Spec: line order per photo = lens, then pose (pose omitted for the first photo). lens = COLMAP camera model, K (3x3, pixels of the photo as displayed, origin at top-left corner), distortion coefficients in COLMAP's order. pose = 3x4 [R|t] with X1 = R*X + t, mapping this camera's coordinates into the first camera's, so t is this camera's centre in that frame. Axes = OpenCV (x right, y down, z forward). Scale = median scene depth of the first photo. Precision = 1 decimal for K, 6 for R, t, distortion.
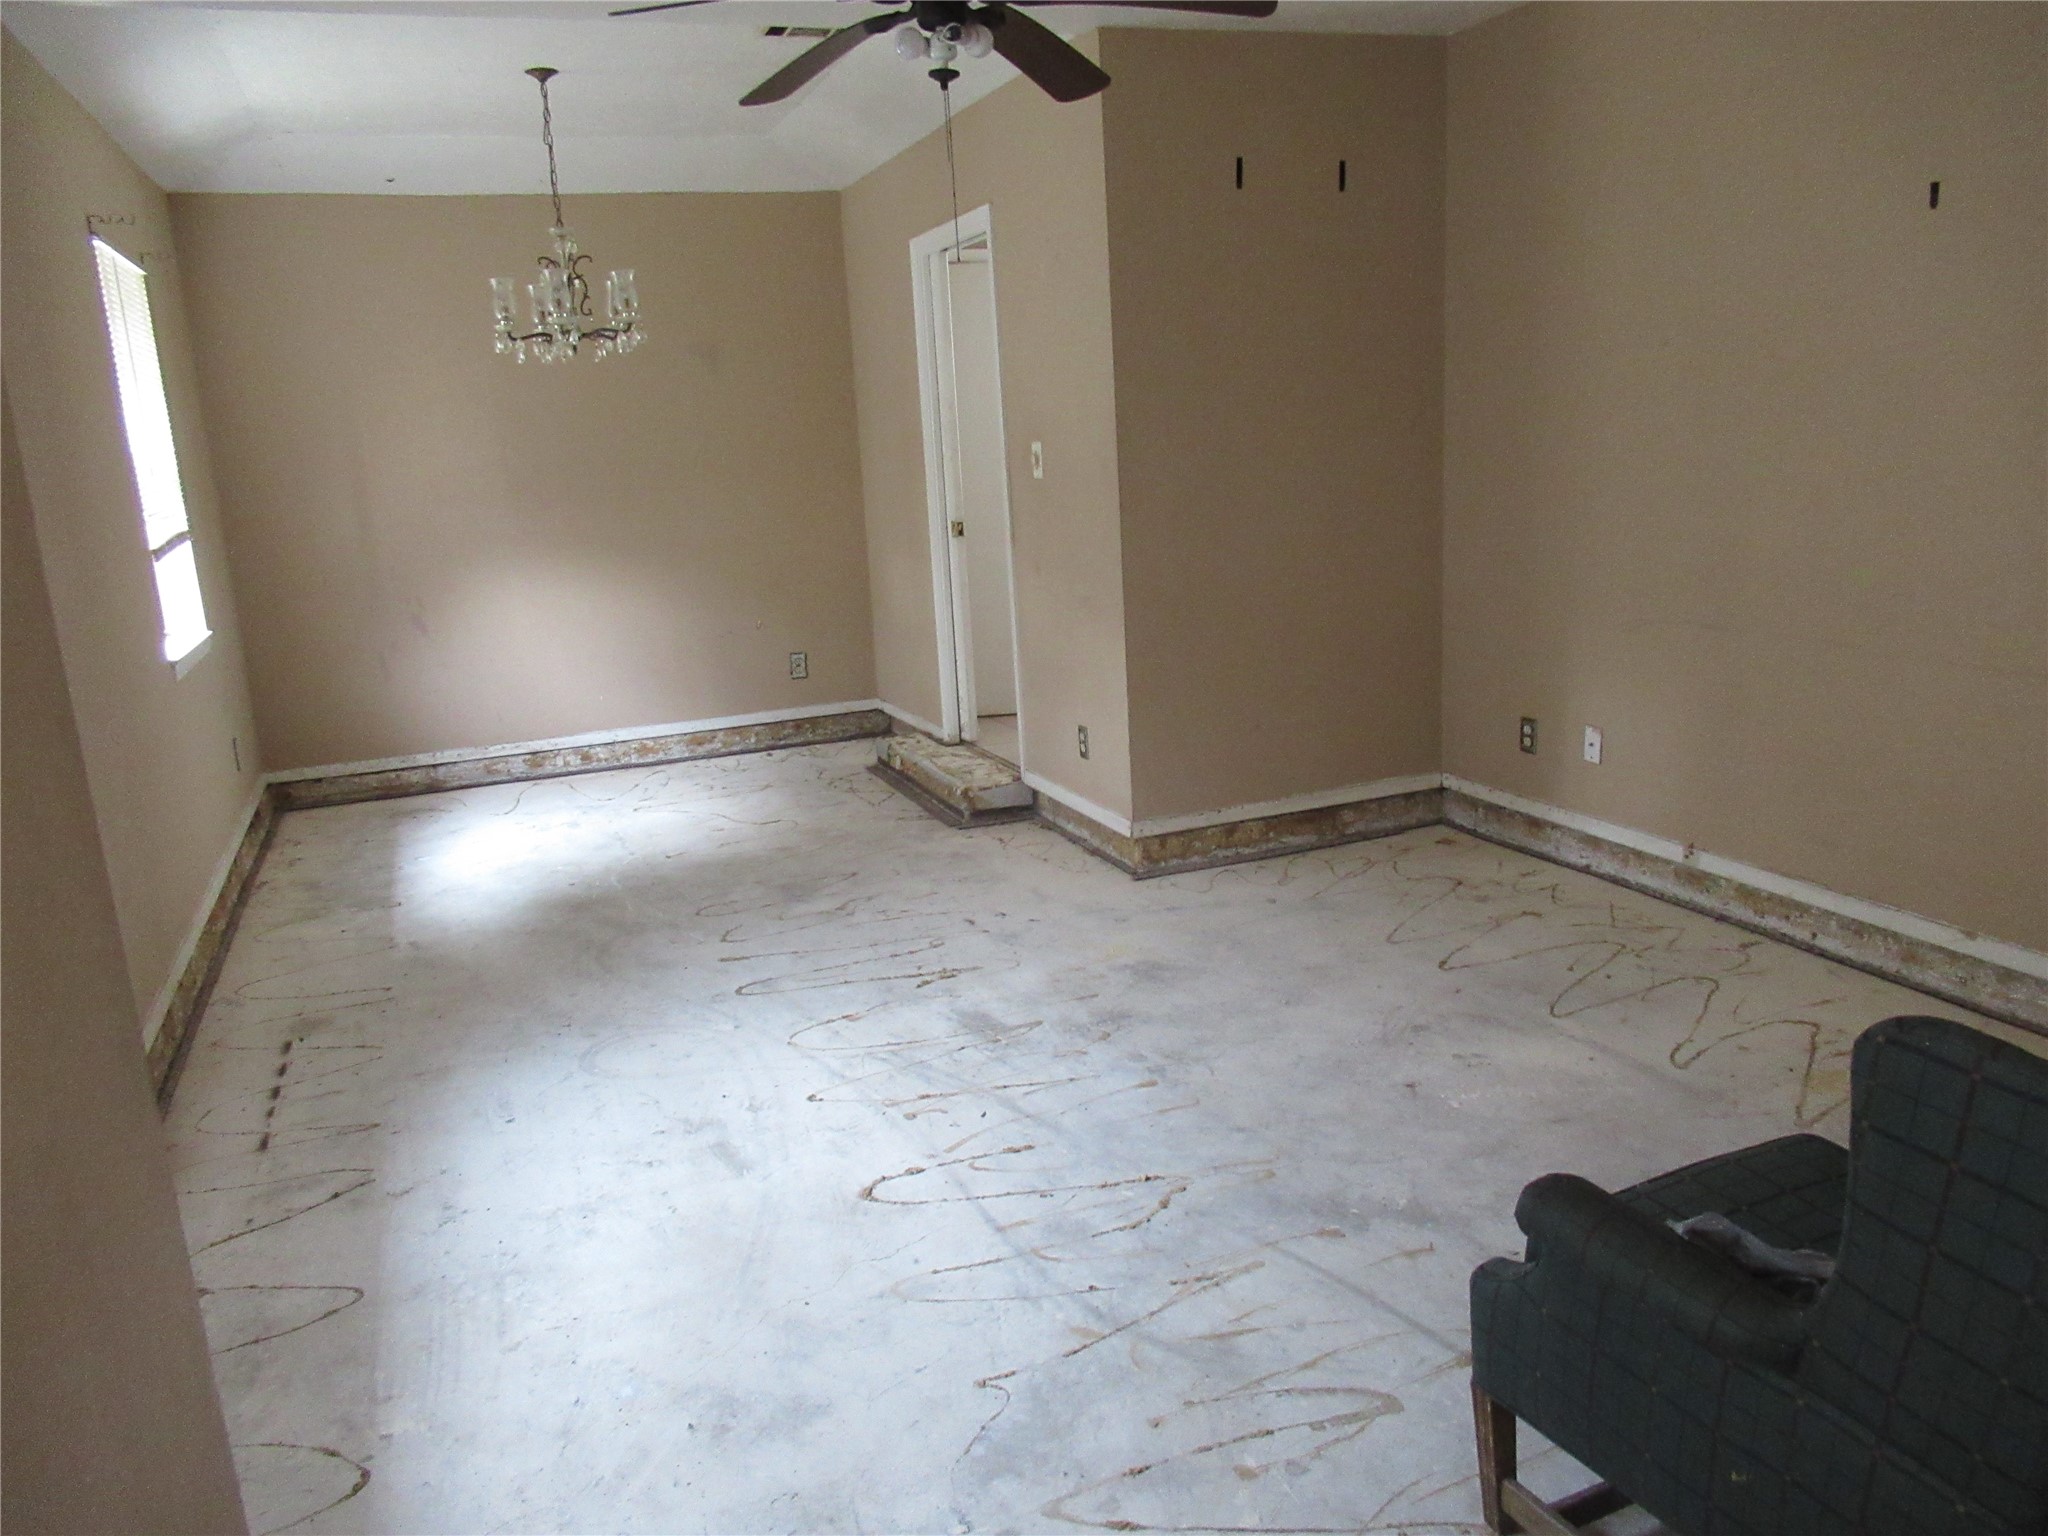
lens RADIAL K [[1530.4, 0, 1024.0], [0, 1530.4, 768.0], [0, 0, 1]] dist [-0.003570, -0.007097]
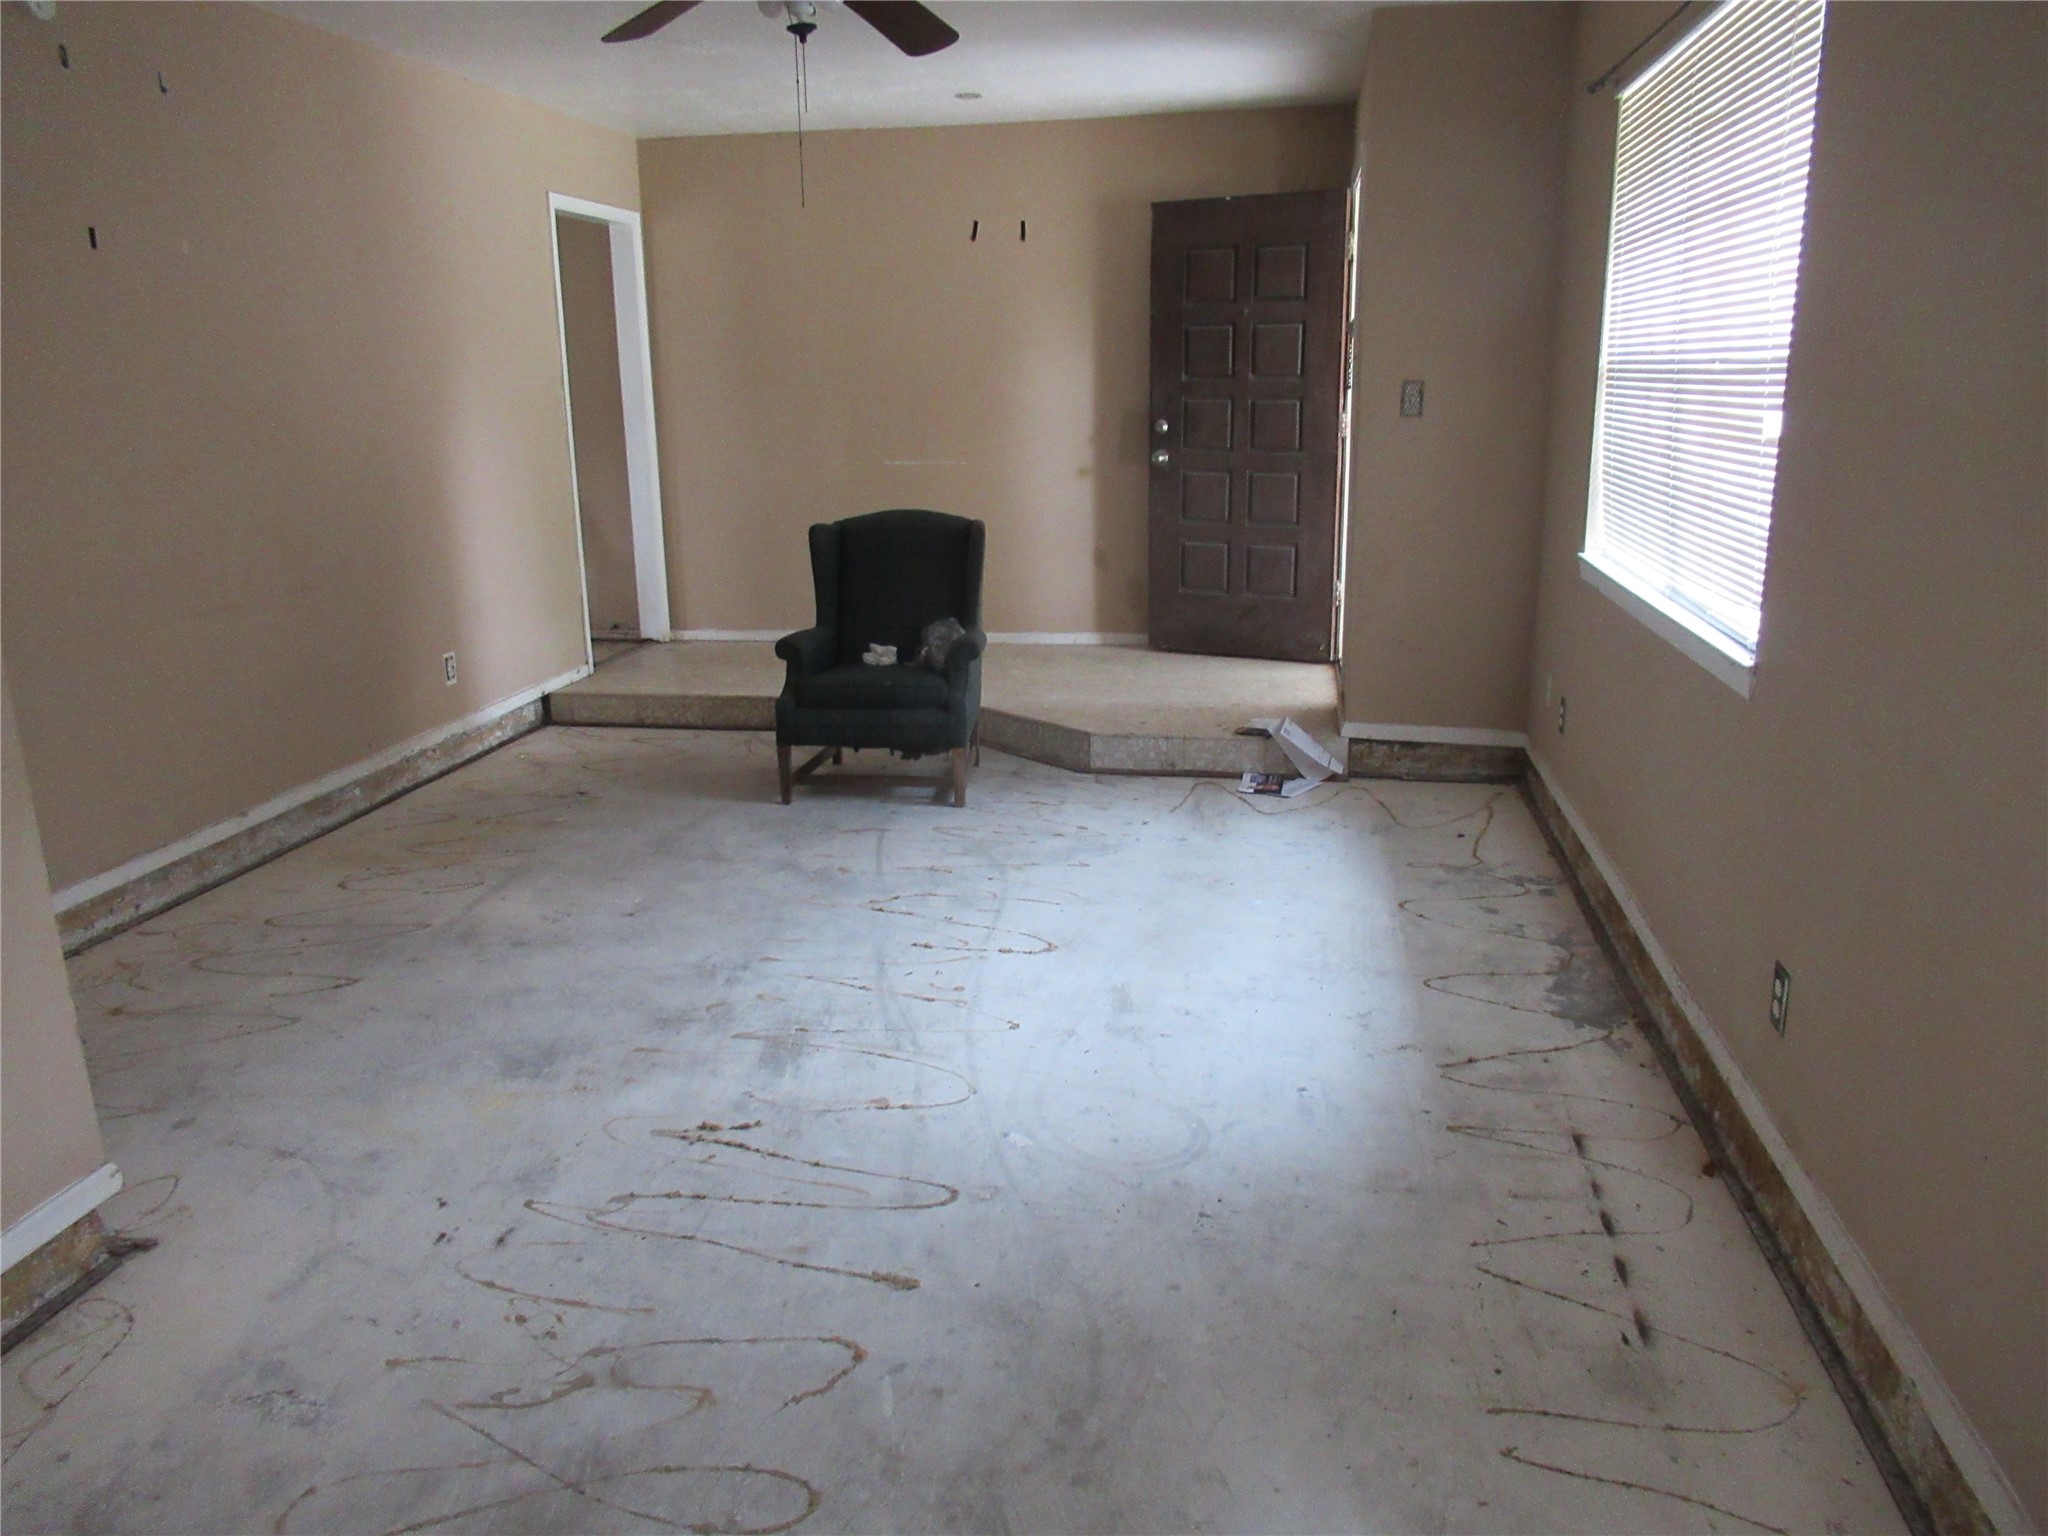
lens RADIAL K [[1530.4, 0, 1024.0], [0, 1530.4, 768.0], [0, 0, 1]] dist [-0.003570, -0.007097]
pose [[-0.853141, -0.054876, 0.518786, -0.617018], [0.184900, 0.898087, 0.399064, -0.316613], [-0.487814, 0.436382, -0.756048, 1.583123]]
